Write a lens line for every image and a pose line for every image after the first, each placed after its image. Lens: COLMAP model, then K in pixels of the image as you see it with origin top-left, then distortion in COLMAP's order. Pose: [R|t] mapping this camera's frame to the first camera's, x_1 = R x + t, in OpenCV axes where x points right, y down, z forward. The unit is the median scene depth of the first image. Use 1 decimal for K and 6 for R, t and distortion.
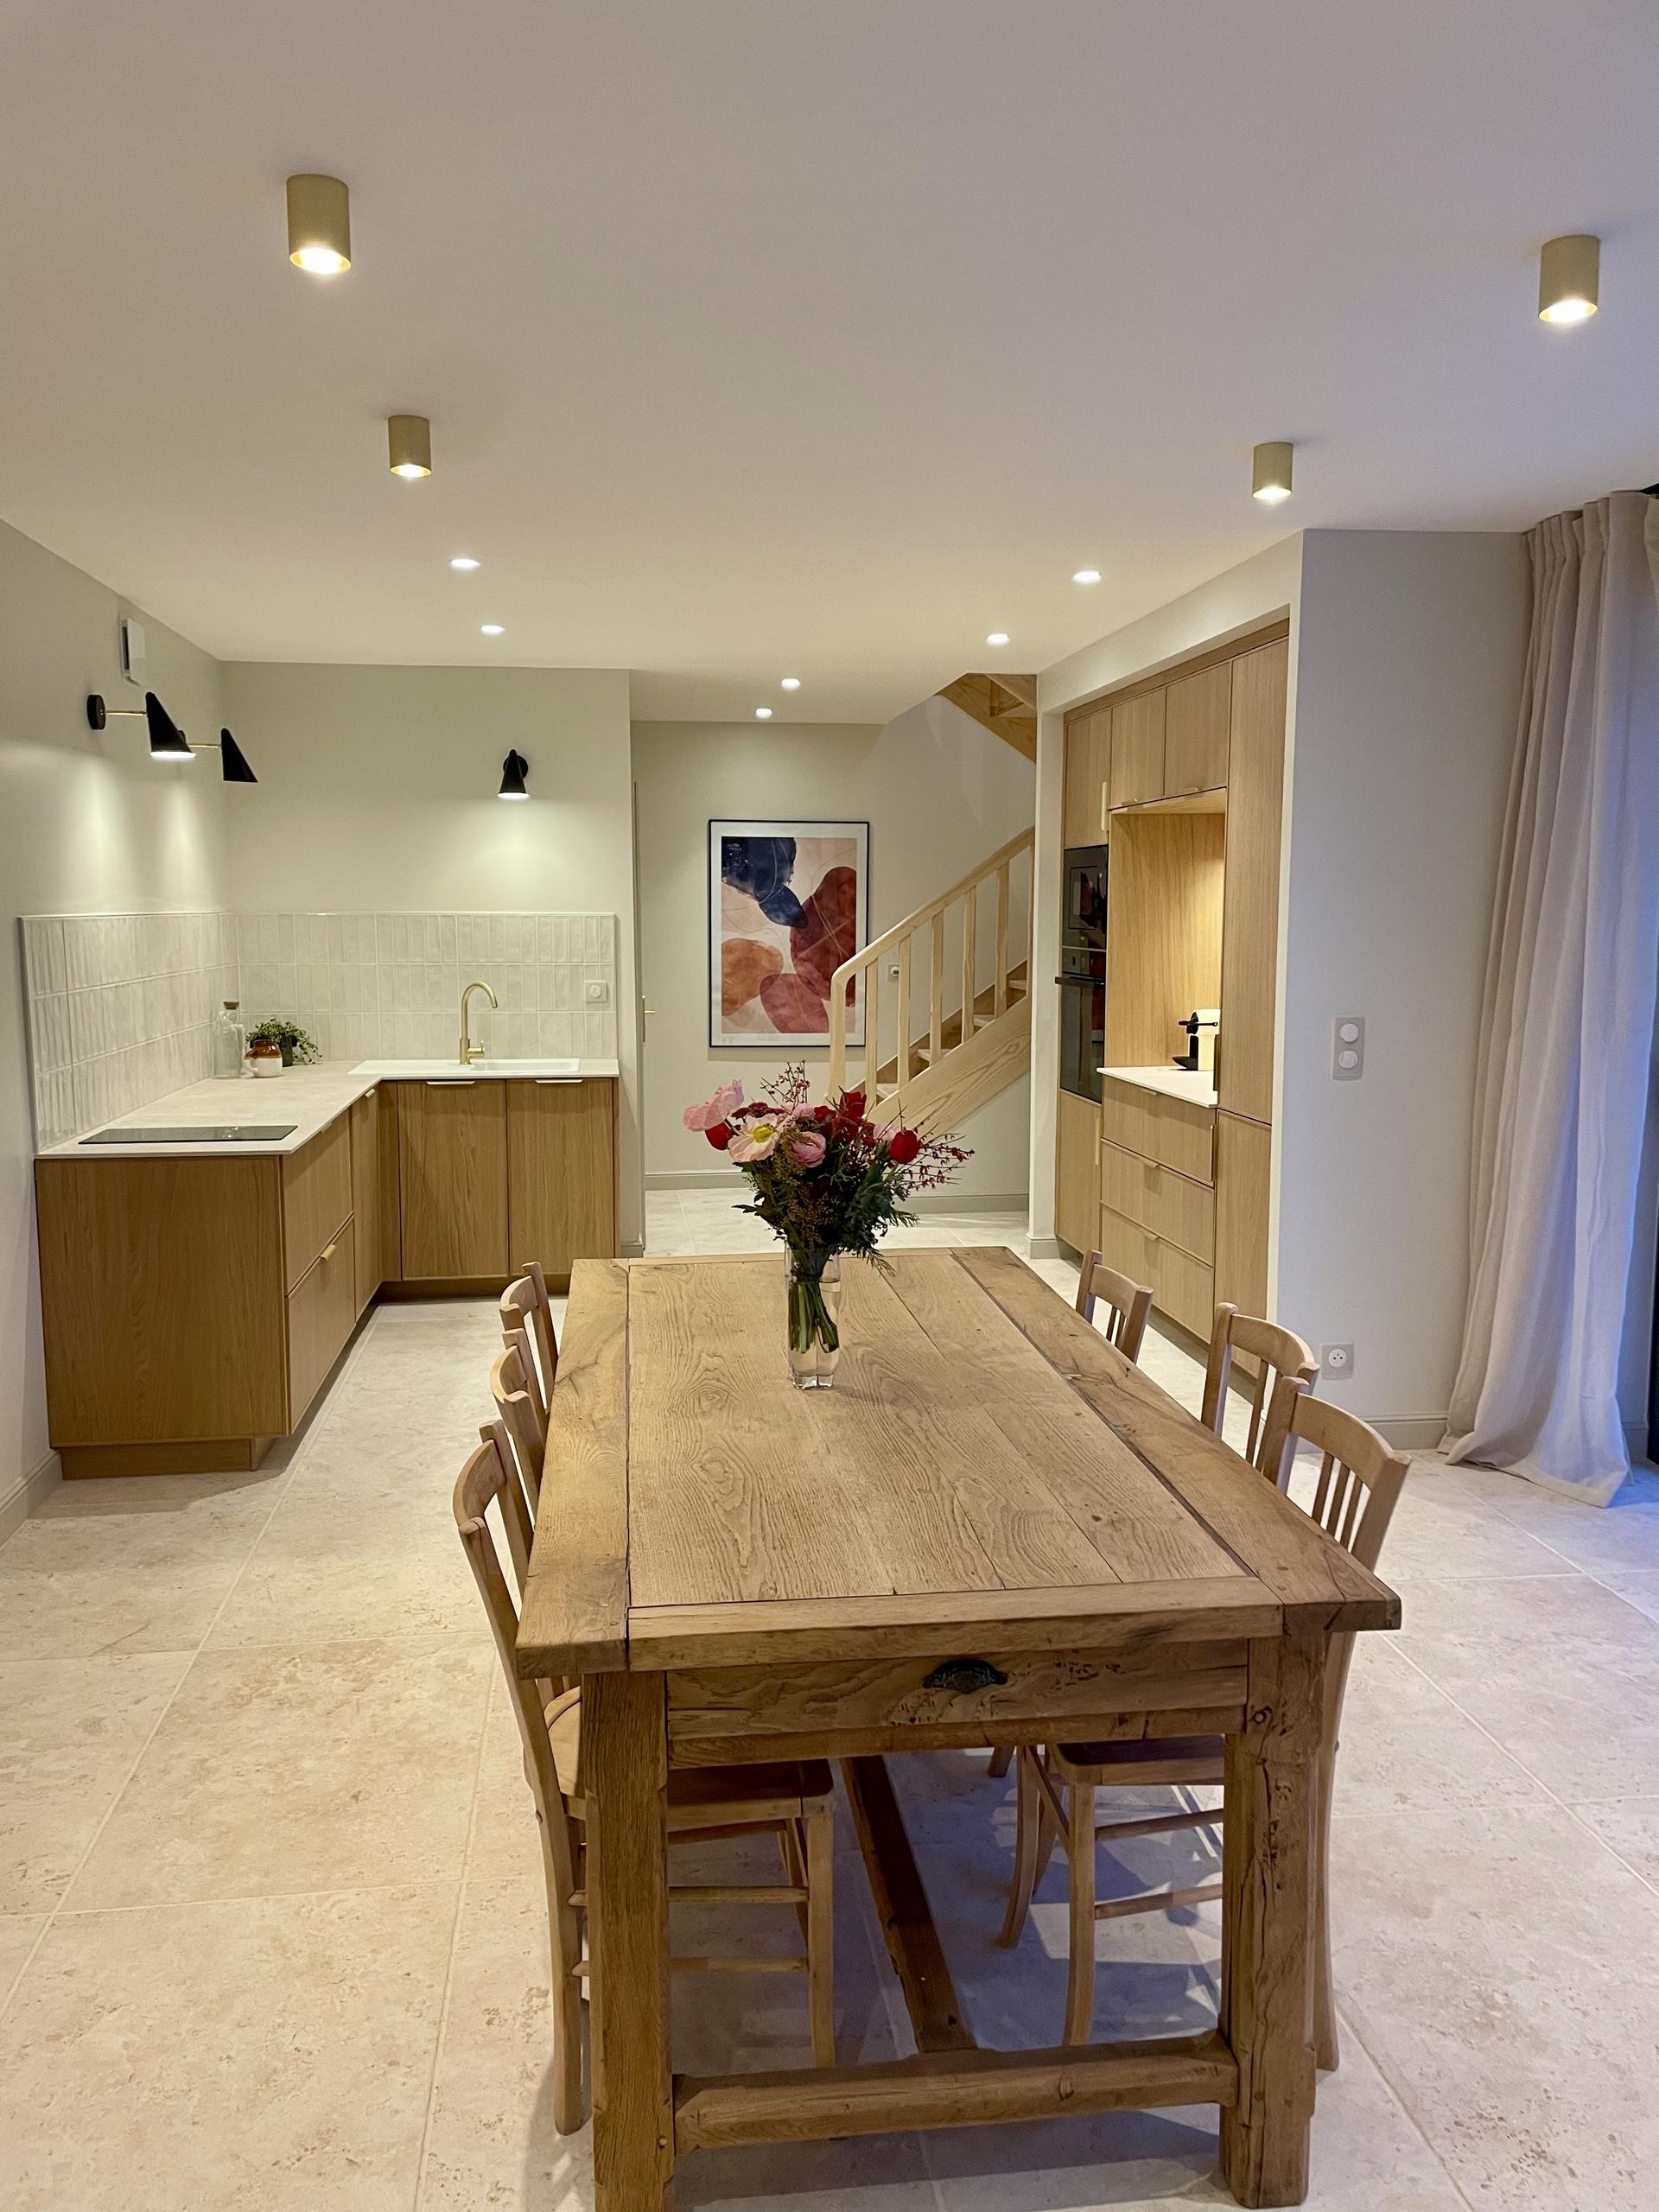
lens RADIAL K [[1680.7, 0, 829.5], [0, 1680.7, 1106.0], [0, 0, 1]] dist [0.136208, -0.198964]
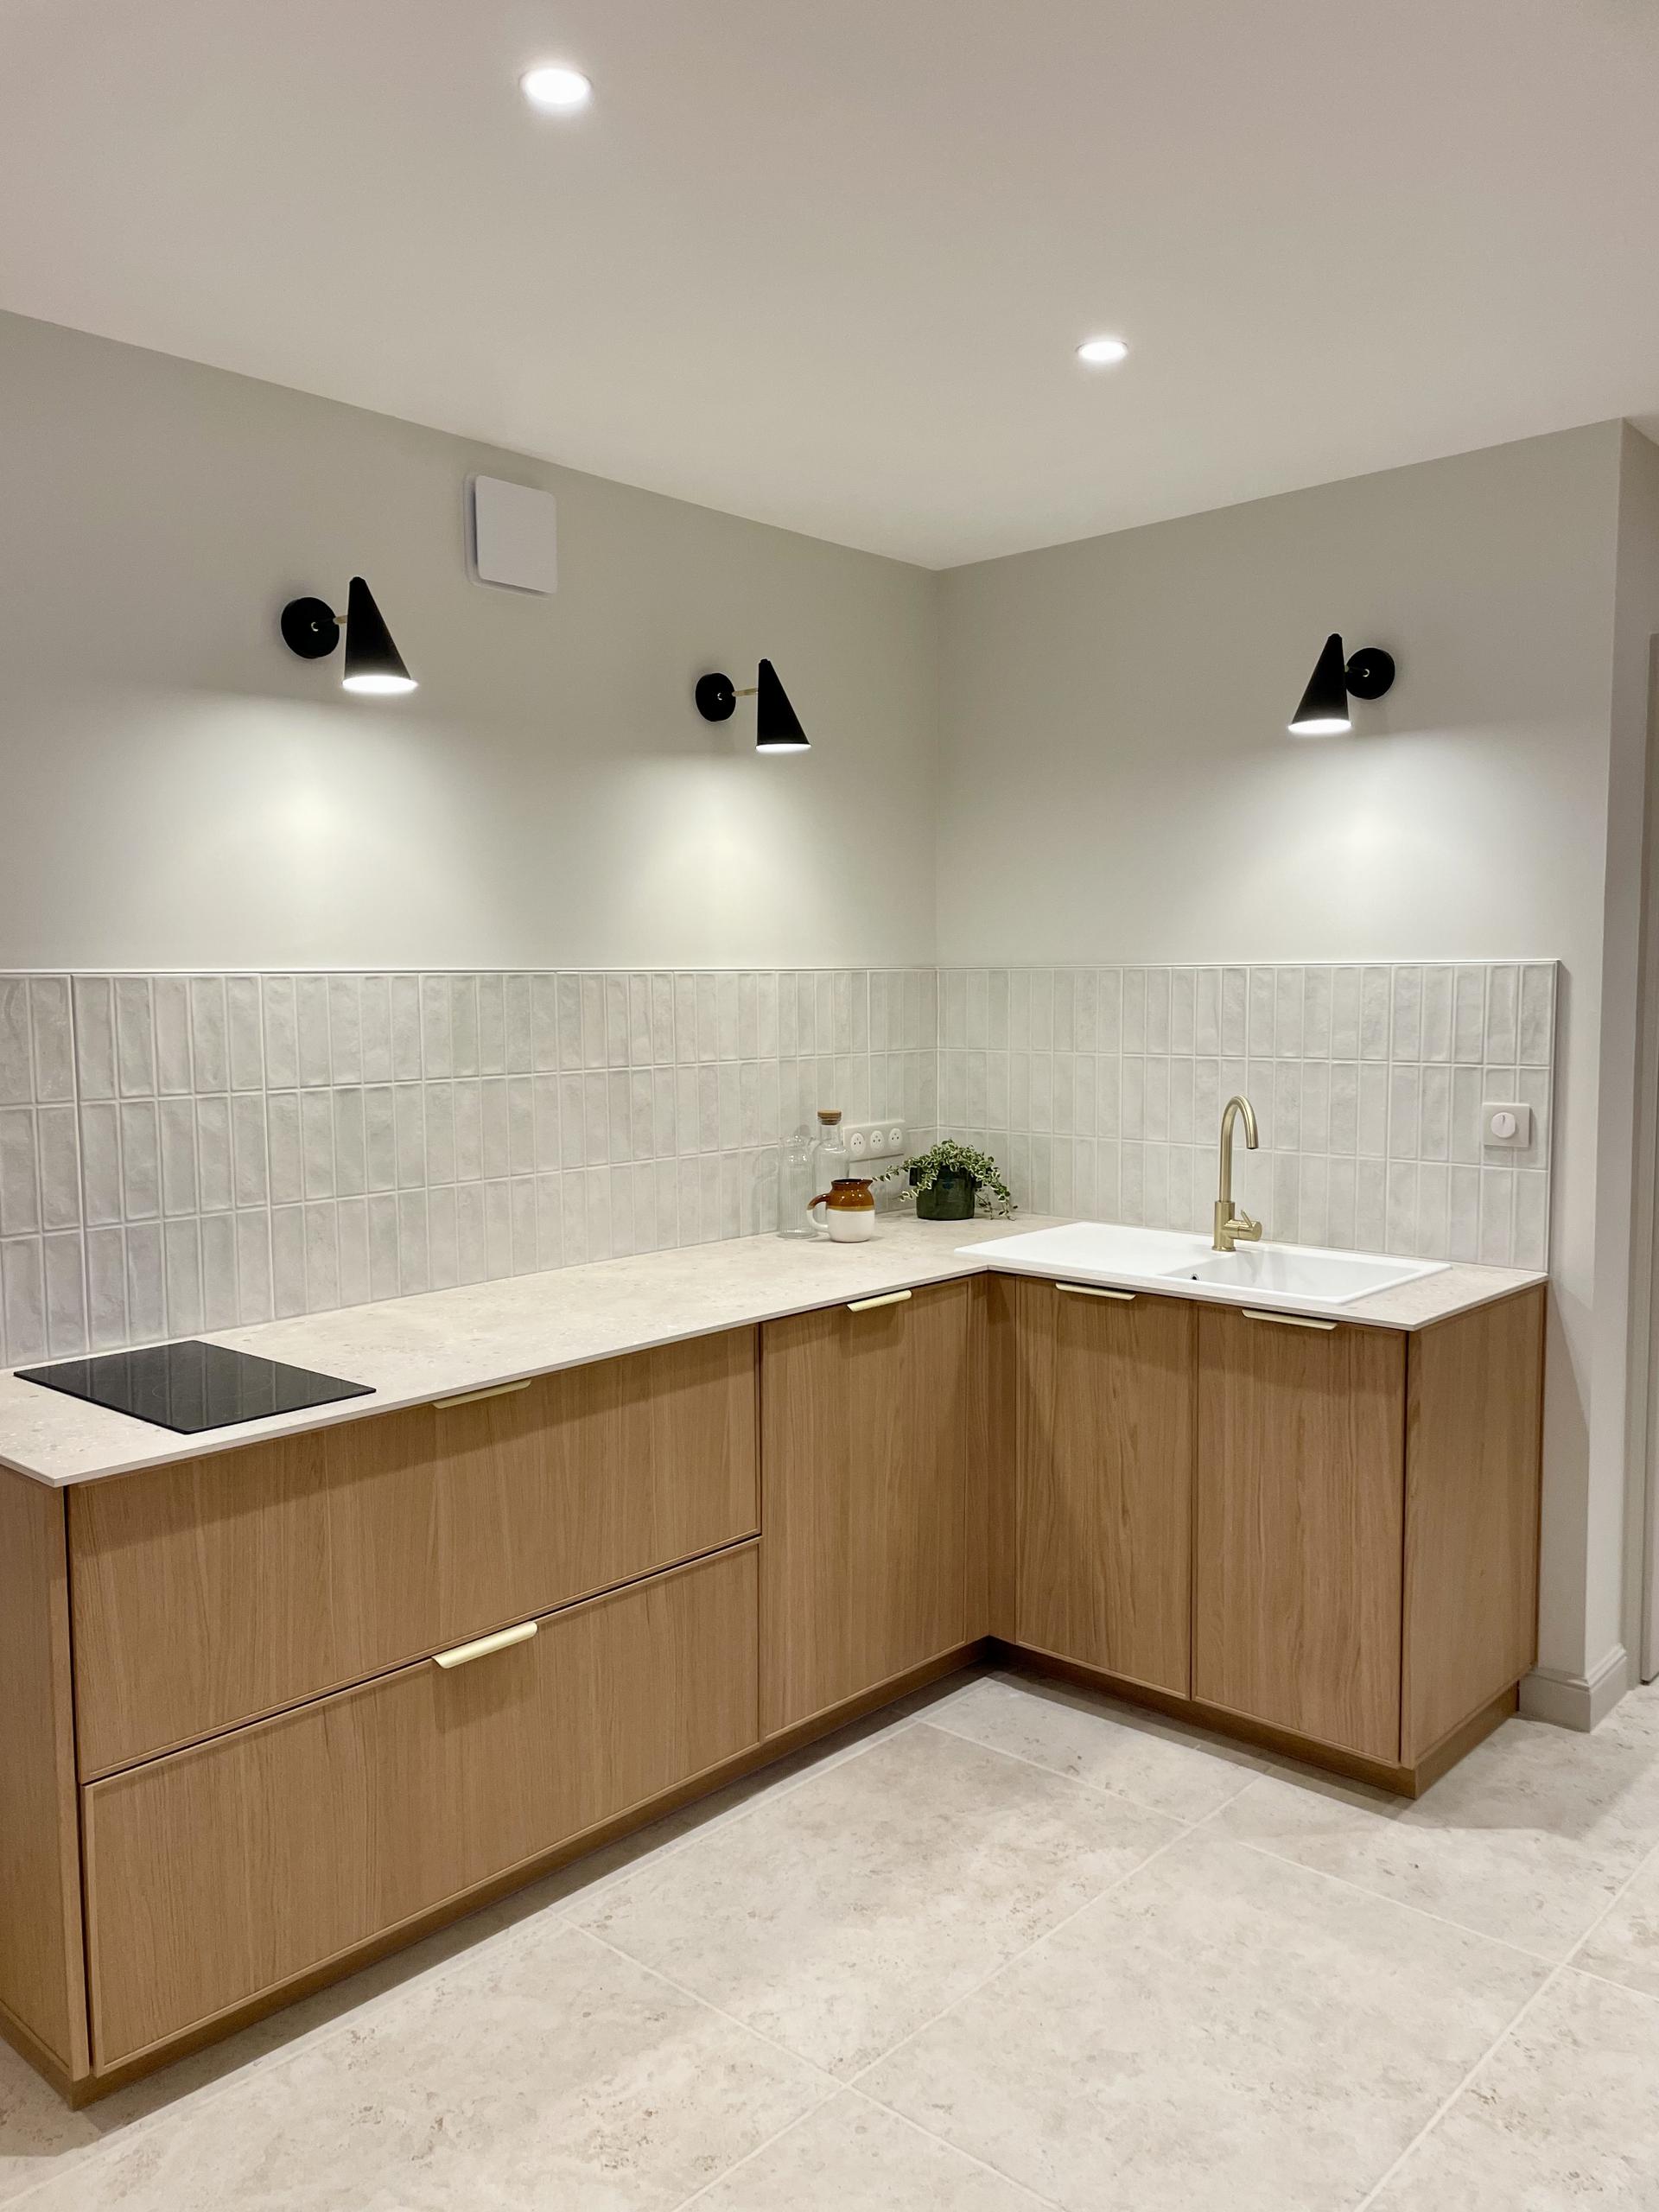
lens RADIAL K [[1680.7, 0, 829.5], [0, 1680.7, 1106.0], [0, 0, 1]] dist [0.136208, -0.198964]
pose [[0.644338, 0.058671, -0.762487, 0.111755], [-0.082692, 0.996552, 0.006803, -0.065961], [0.760257, 0.058668, 0.646967, 0.591080]]
